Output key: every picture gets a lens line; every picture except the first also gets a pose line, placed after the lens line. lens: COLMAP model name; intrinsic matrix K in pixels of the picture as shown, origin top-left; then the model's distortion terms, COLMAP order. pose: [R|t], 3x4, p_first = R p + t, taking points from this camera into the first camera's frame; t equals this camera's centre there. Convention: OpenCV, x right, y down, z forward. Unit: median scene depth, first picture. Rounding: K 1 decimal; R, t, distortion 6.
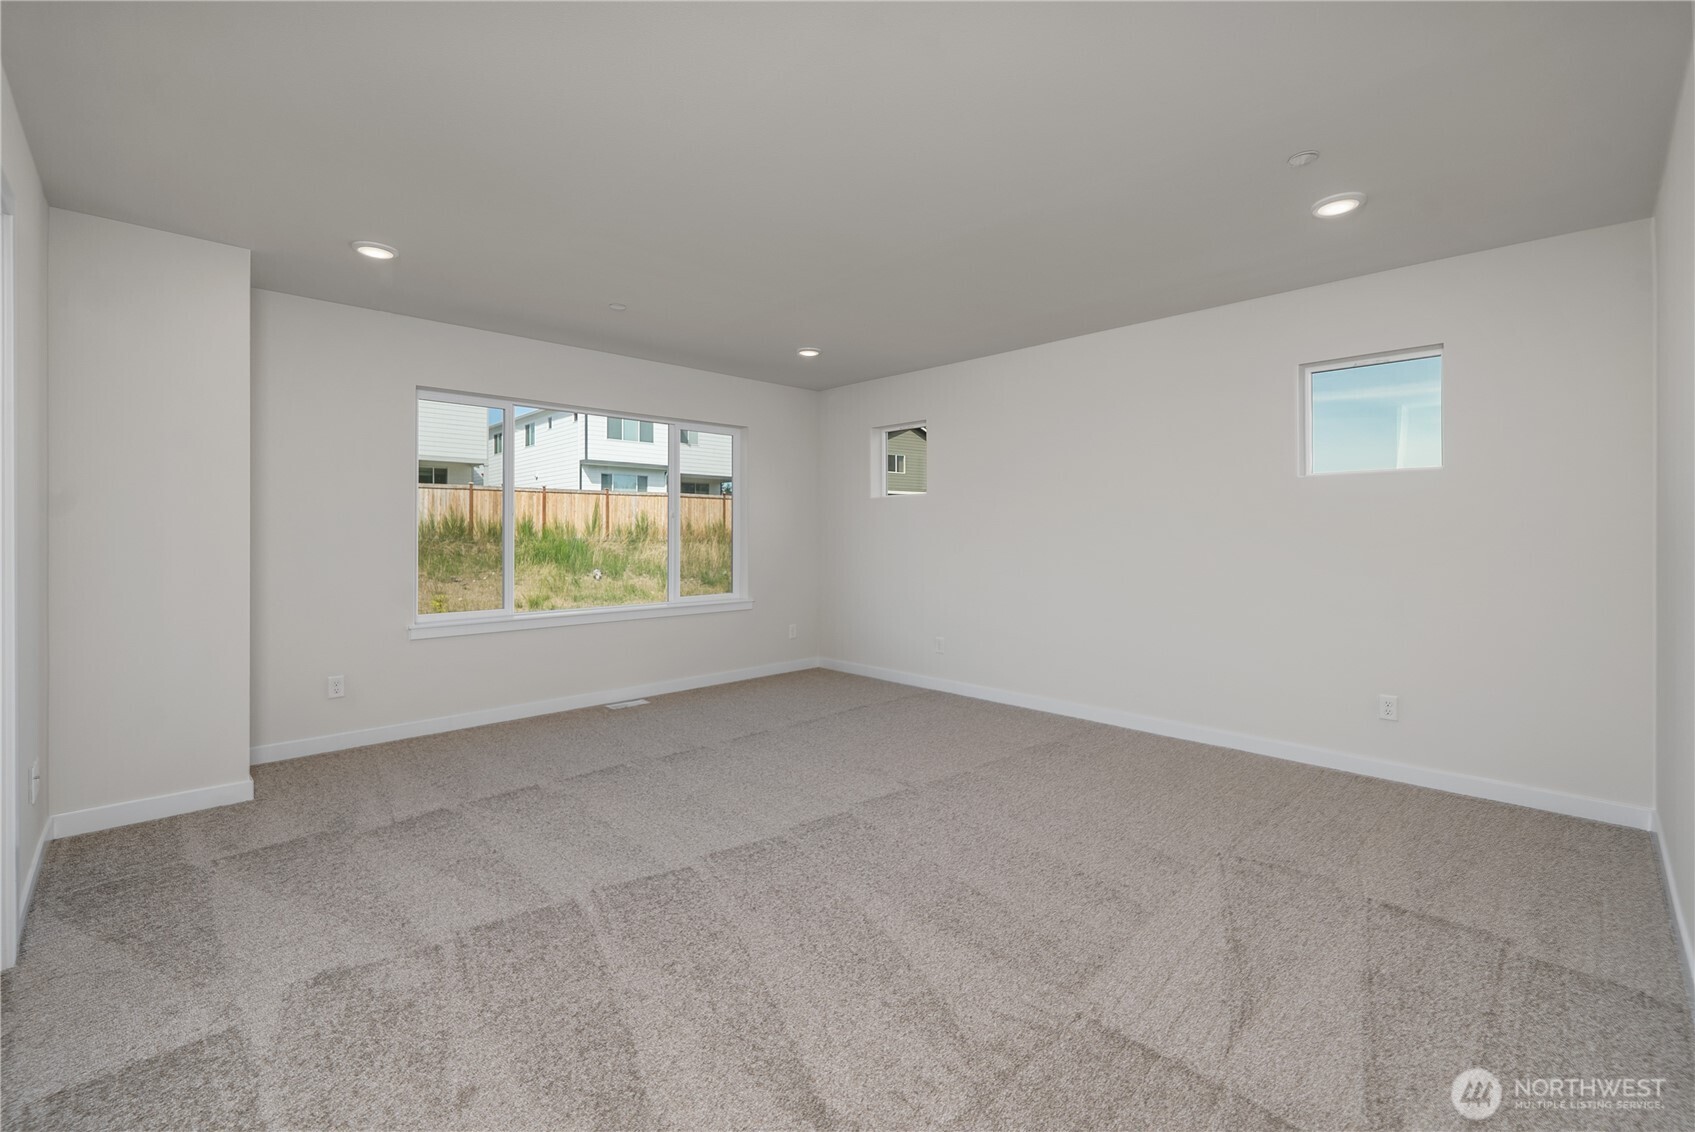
lens RADIAL K [[685.8, 0, 839.2], [0, 685.8, 533.7], [0, 0, 1]] dist [-0.001103, 0.000584]
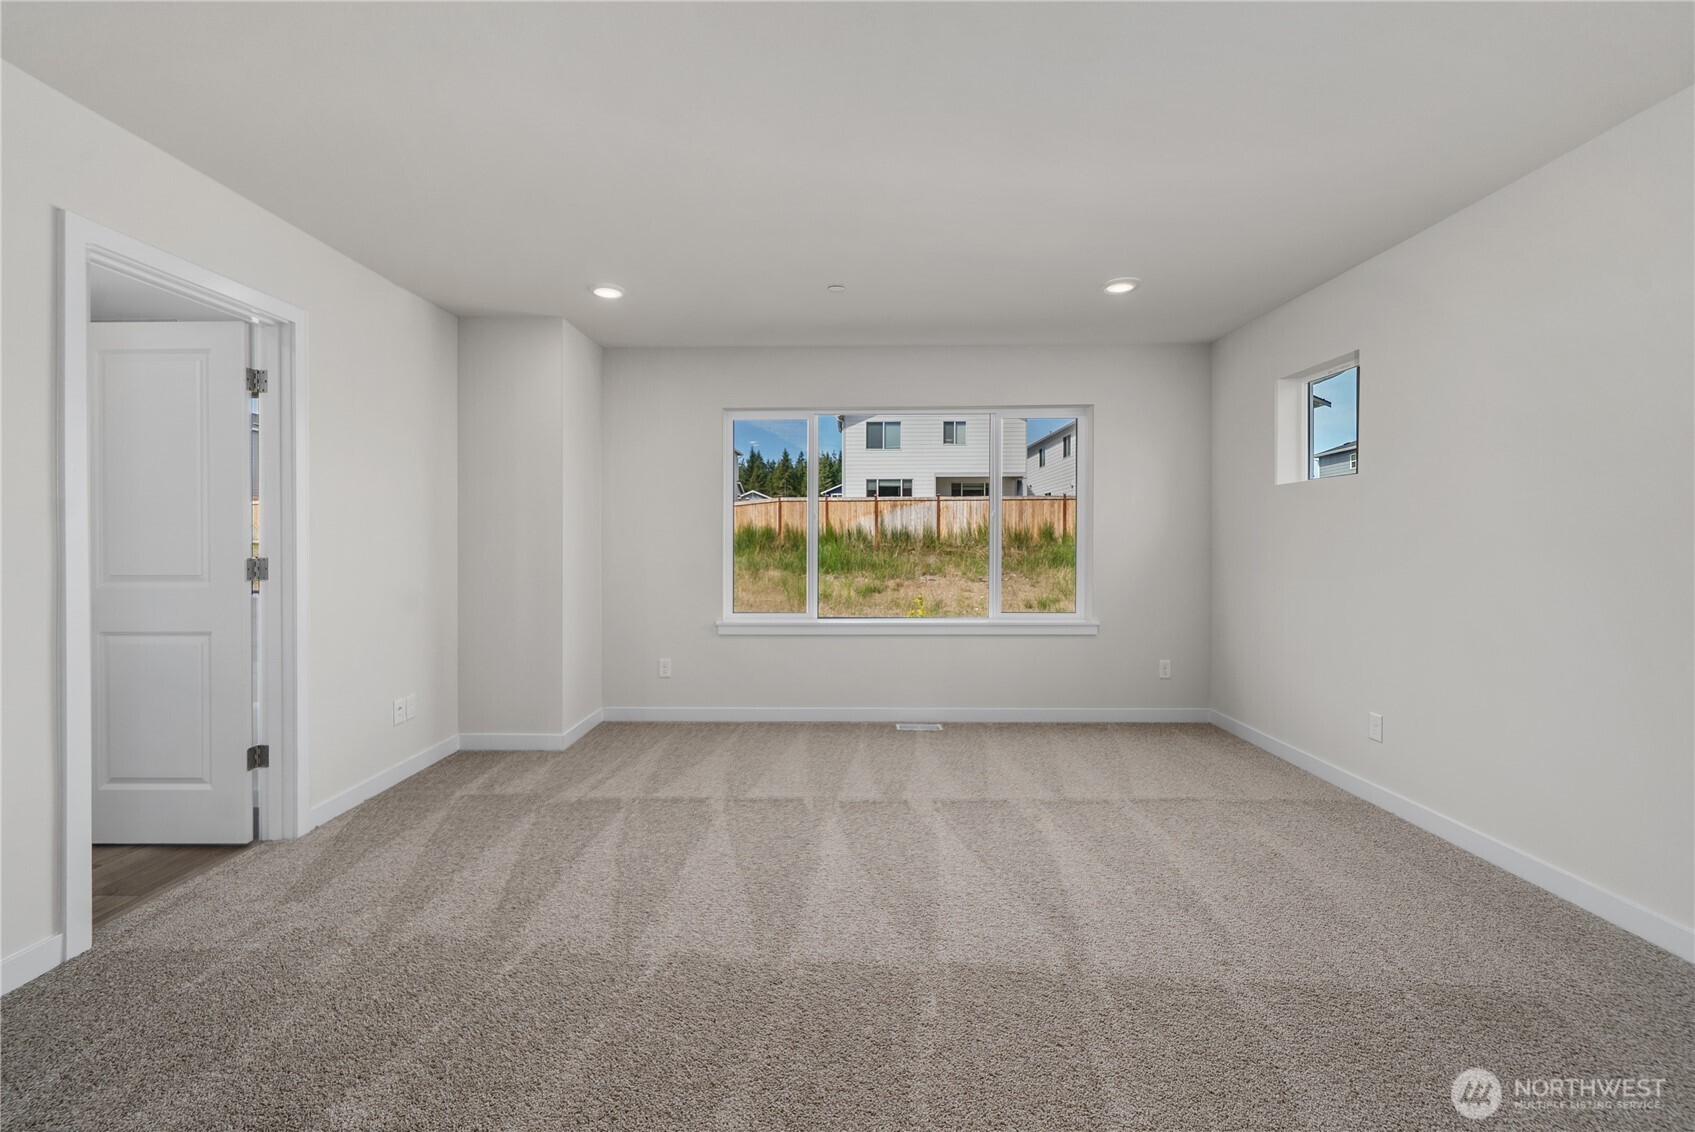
lens RADIAL K [[666.6, 0, 836.0], [0, 666.6, 544.9], [0, 0, 1]] dist [-0.001224, -0.000049]
pose [[0.720620, 0.003229, -0.693323, 0.185481], [0.002978, 0.999966, 0.007752, 0.000872], [0.693324, -0.007651, 0.720585, 0.244479]]
